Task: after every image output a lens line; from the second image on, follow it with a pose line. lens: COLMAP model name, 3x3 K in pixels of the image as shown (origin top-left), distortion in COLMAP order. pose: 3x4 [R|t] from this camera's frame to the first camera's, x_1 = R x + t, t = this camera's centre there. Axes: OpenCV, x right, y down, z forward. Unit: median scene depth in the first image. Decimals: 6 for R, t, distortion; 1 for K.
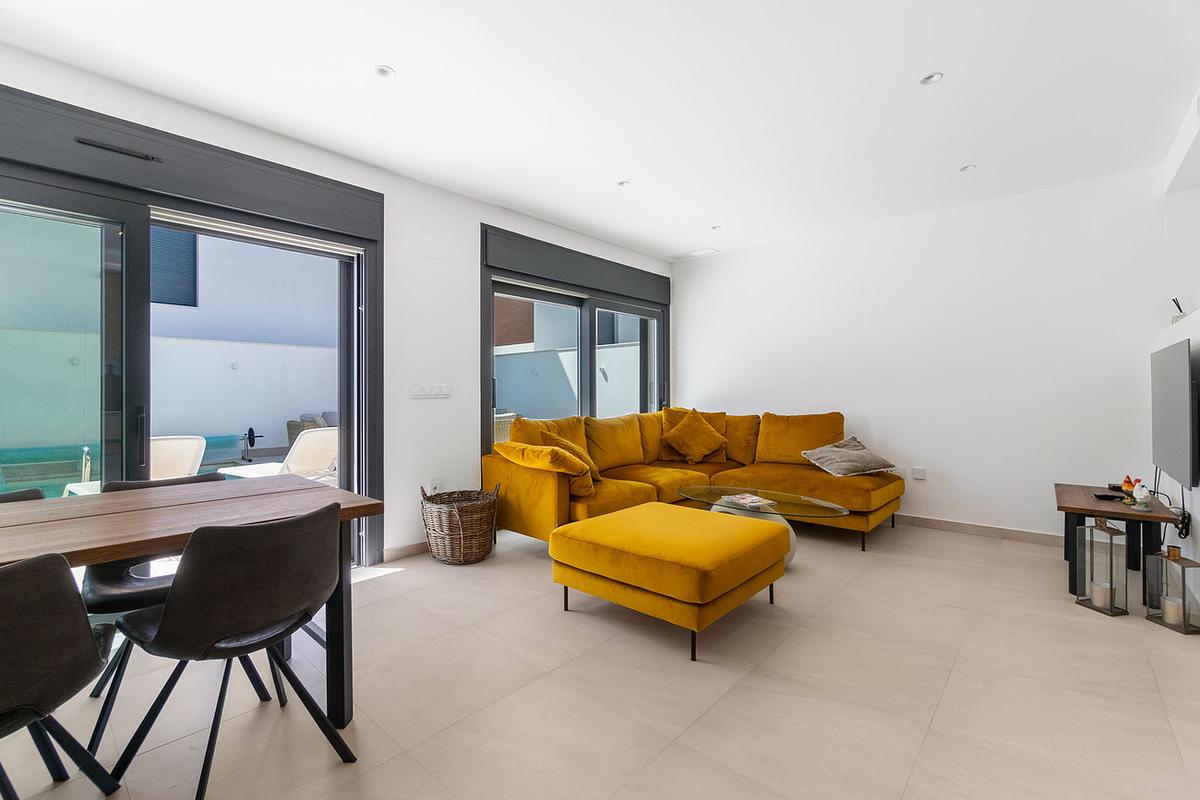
lens RADIAL K [[521.4, 0, 598.3], [0, 521.4, 392.9], [0, 0, 1]] dist [-0.003219, -0.000214]
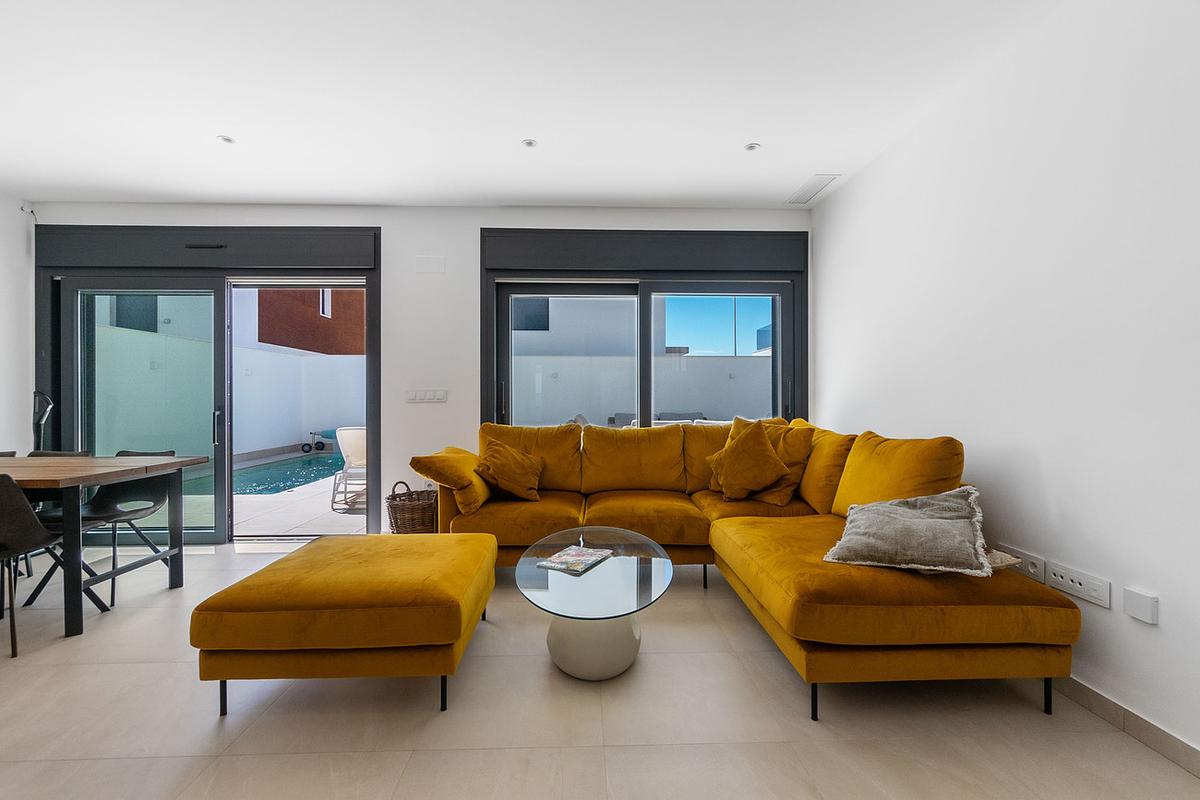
lens RADIAL K [[521.4, 0, 598.3], [0, 521.4, 392.9], [0, 0, 1]] dist [-0.003219, -0.000214]
pose [[0.690681, -0.006288, -0.723132, 0.585057], [0.002656, 0.999978, -0.006158, -0.000769], [0.723154, 0.002332, 0.690682, 0.415207]]
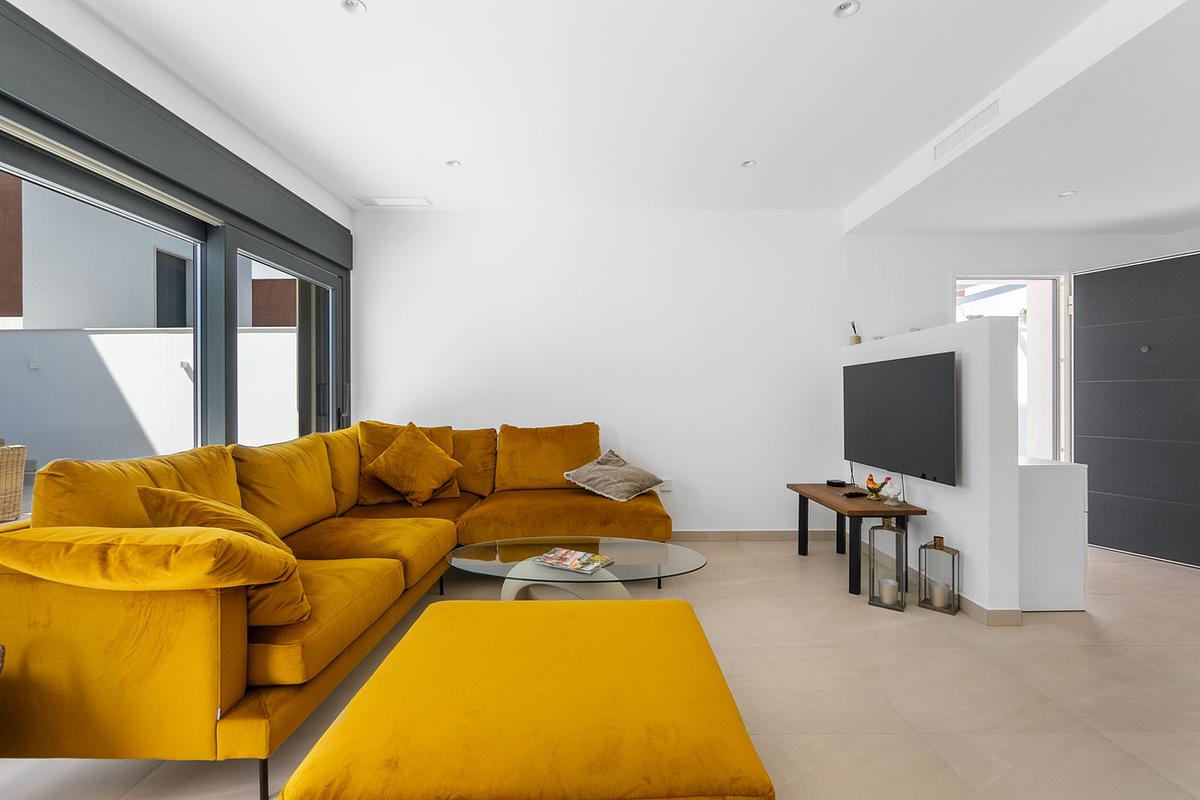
lens RADIAL K [[522.5, 0, 604.2], [0, 522.5, 399.3], [0, 0, 1]] dist [-0.002276, 0.000141]
pose [[0.742979, -0.000081, 0.669315, -0.095498], [0.000638, 1.000000, -0.000588, 0.000276], [-0.669315, 0.000864, 0.742978, 0.352591]]
